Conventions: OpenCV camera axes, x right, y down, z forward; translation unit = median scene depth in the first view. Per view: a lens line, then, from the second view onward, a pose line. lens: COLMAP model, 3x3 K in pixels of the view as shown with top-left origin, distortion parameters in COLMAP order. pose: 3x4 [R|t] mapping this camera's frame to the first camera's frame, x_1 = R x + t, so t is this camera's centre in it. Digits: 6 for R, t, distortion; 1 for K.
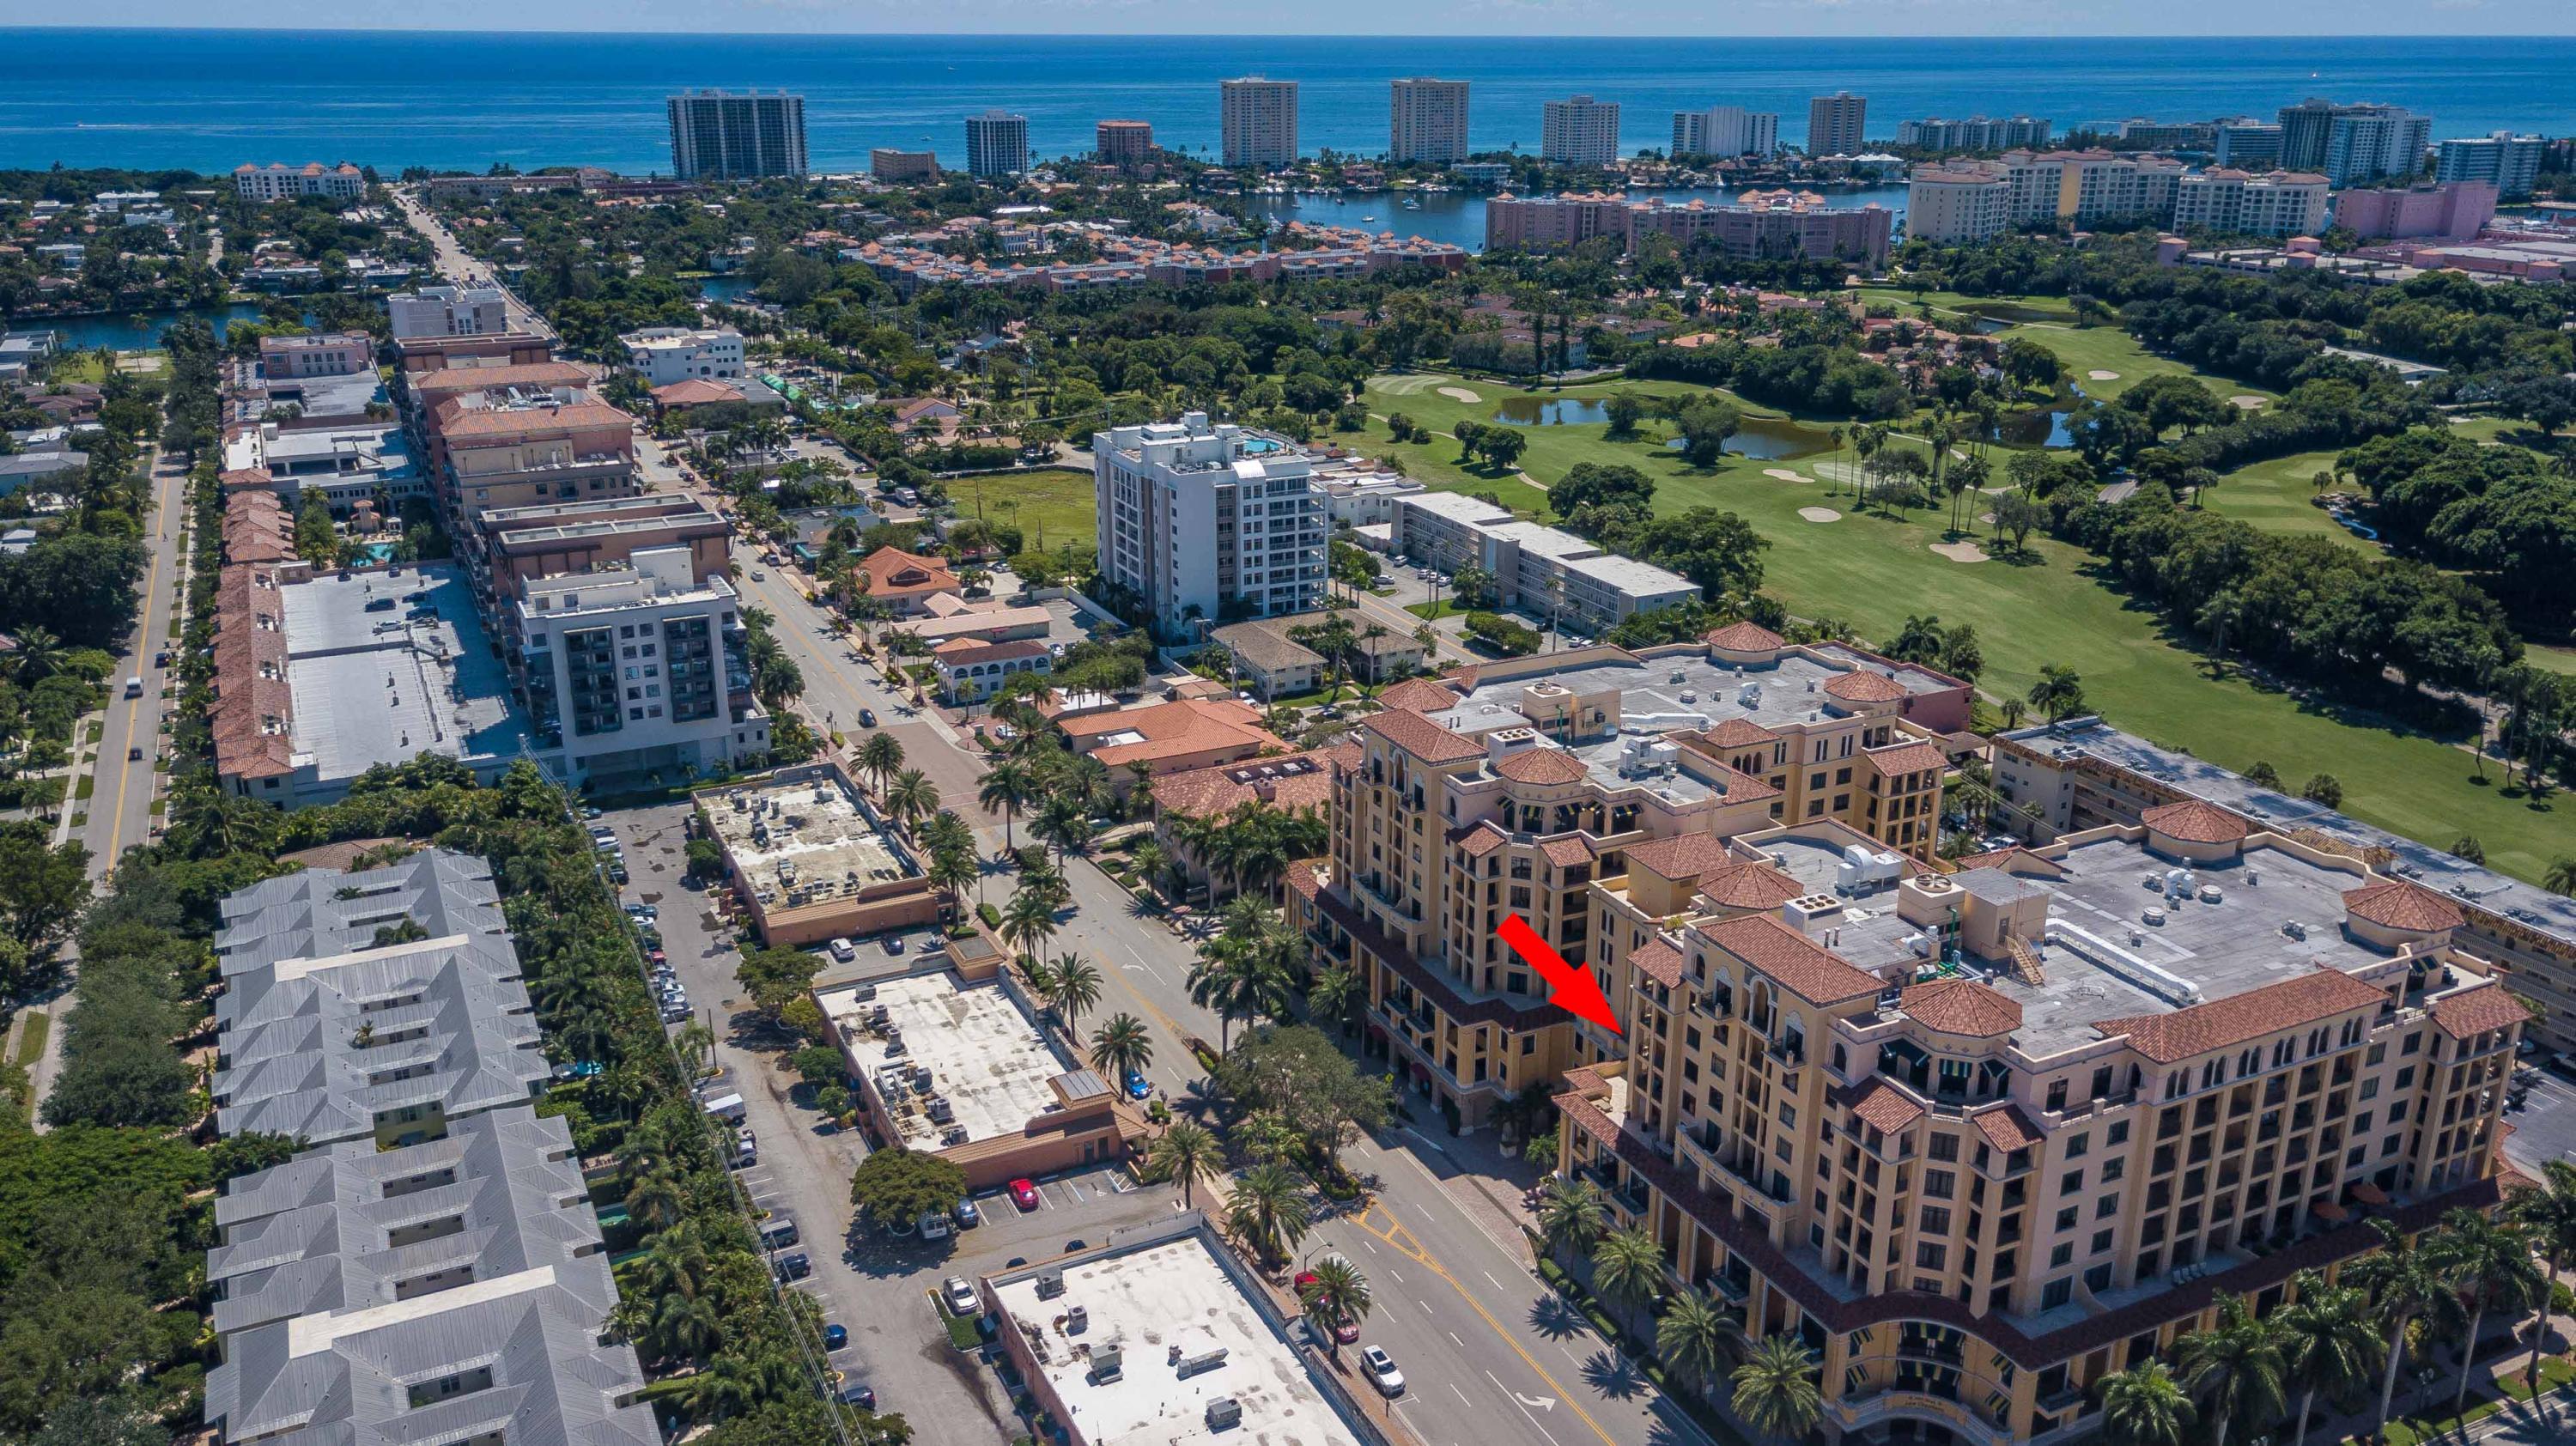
lens RADIAL K [[1989.4, 0, 1196.0], [0, 1989.4, 726.4], [0, 0, 1]] dist [0.011904, 0.013925]
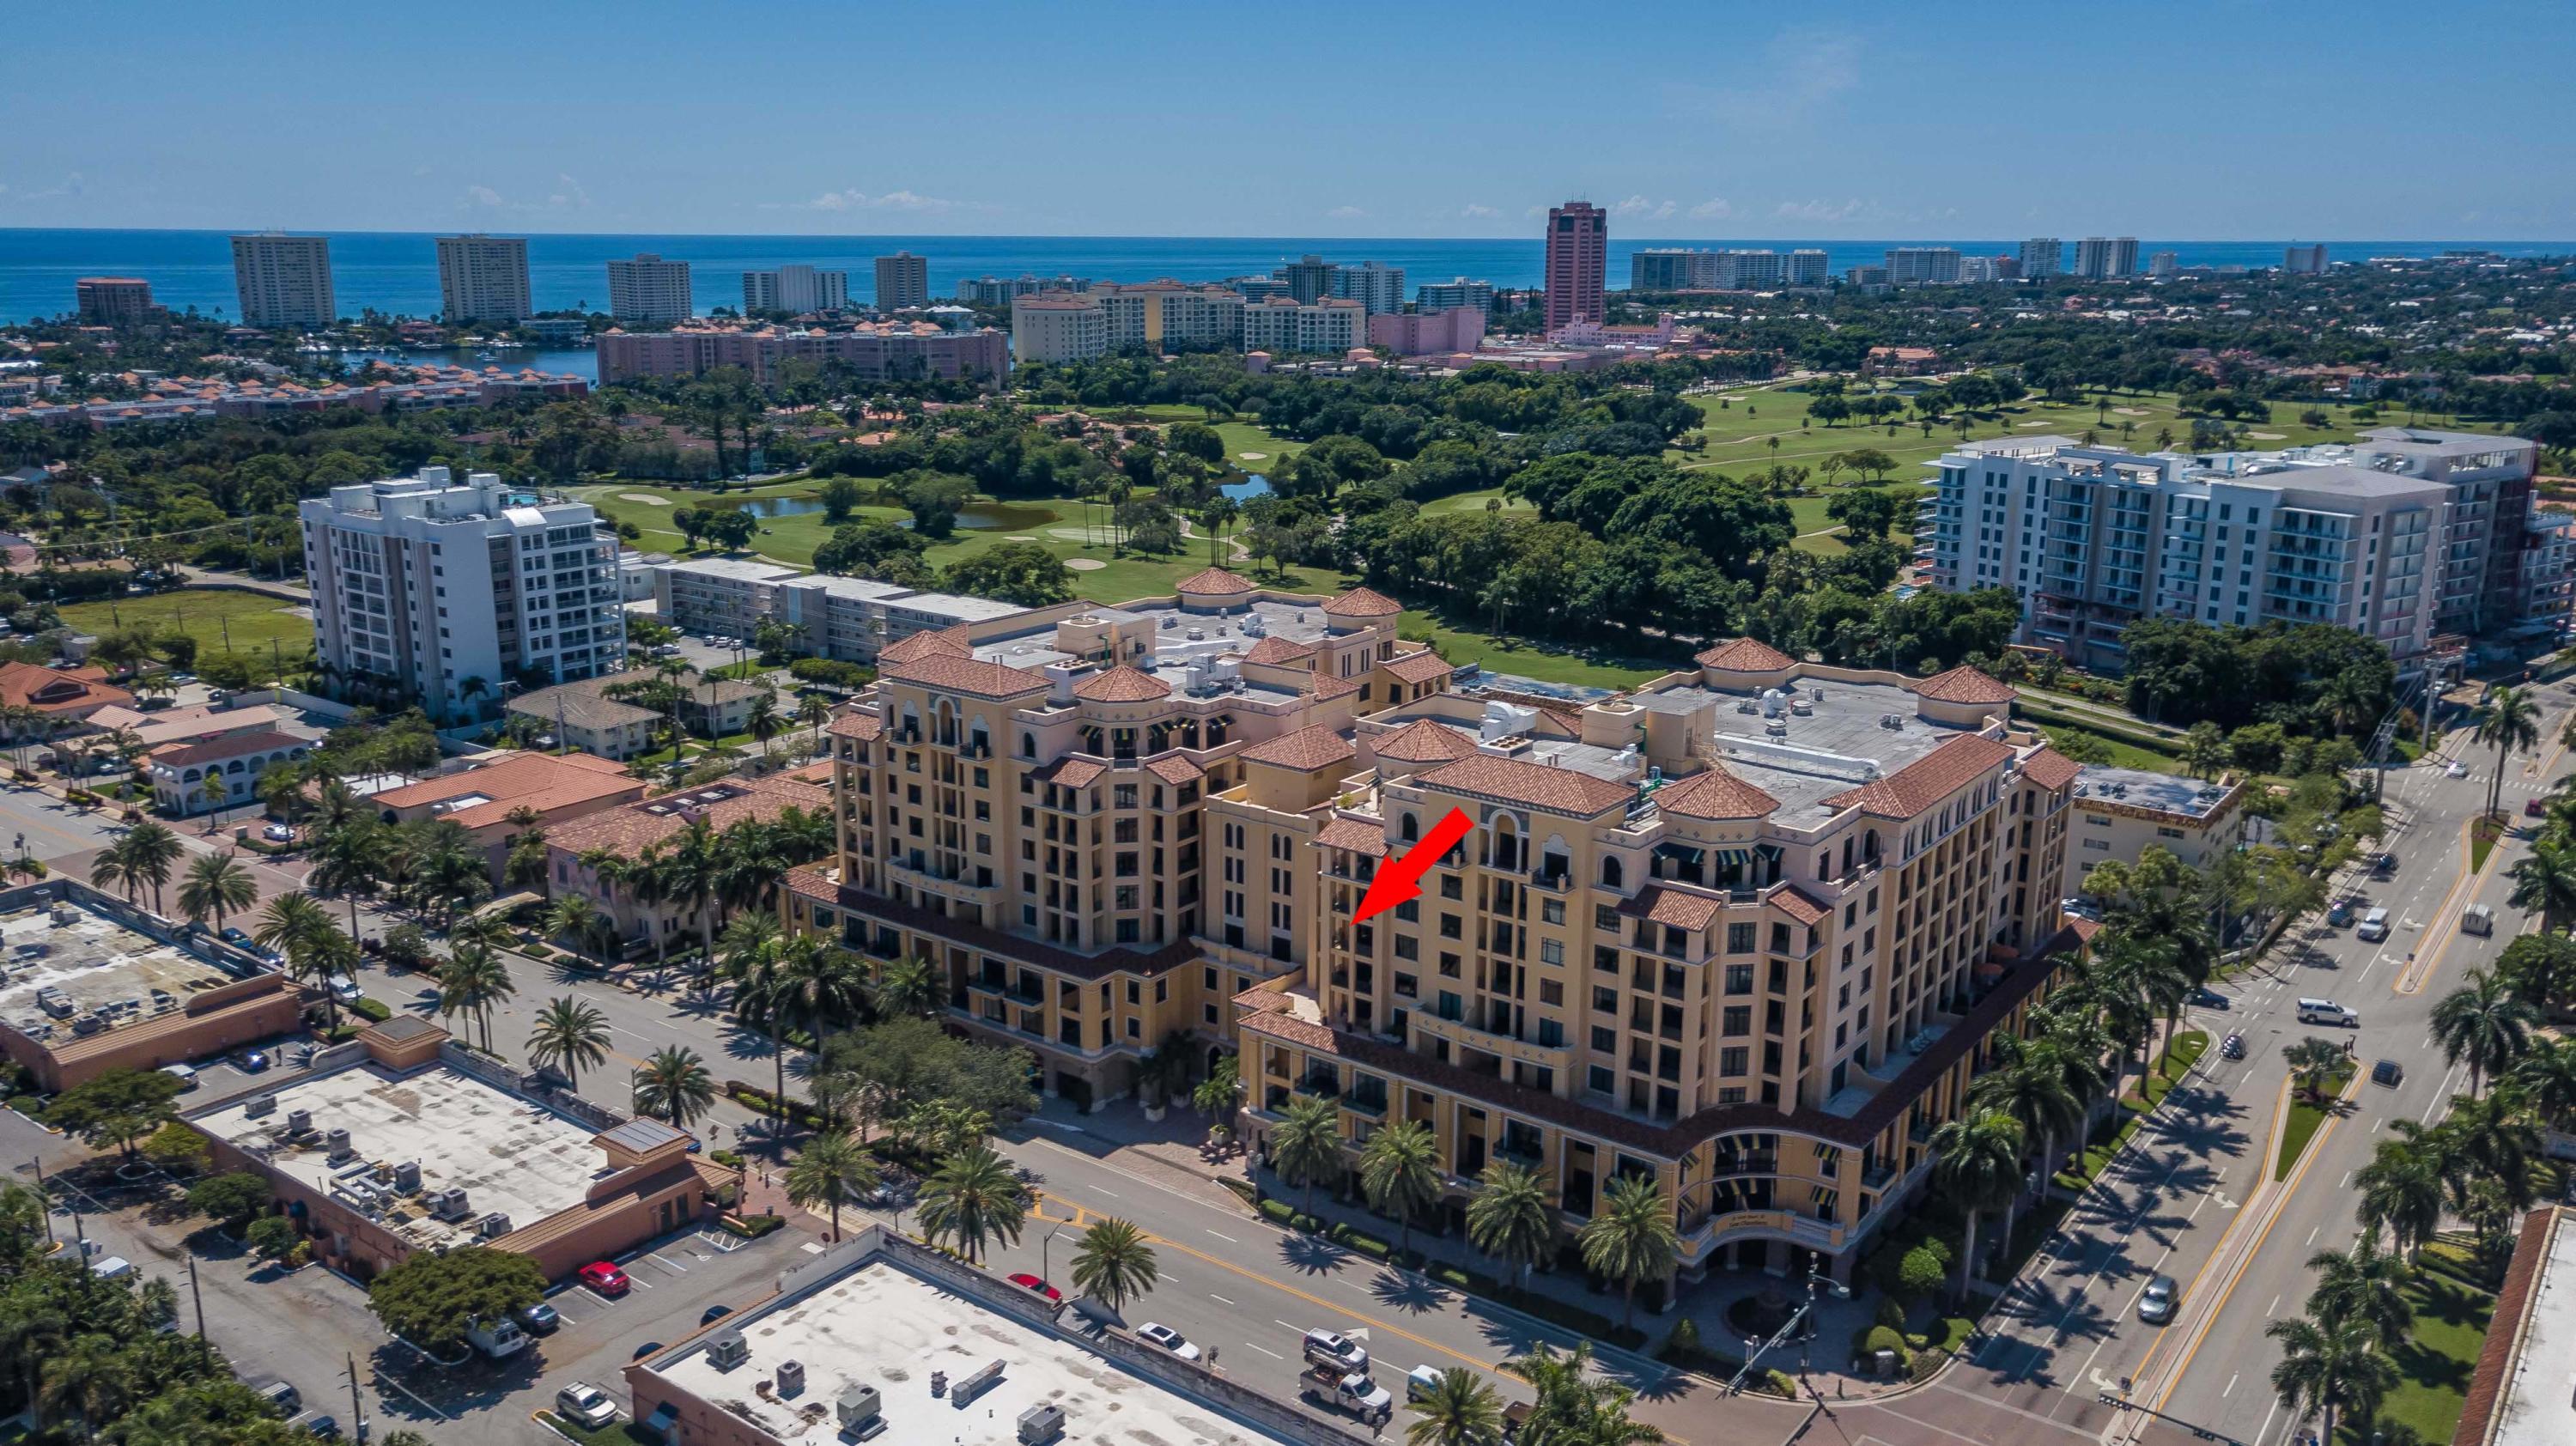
lens RADIAL K [[2017.6, 0, 1289.0], [0, 2017.6, 754.3], [0, 0, 1]] dist [0.011468, 0.015147]
pose [[0.889307, -0.110254, 0.443821, -0.152617], [0.135850, 0.990383, -0.026179, 0.079459], [-0.436666, 0.083574, 0.895733, 0.151078]]
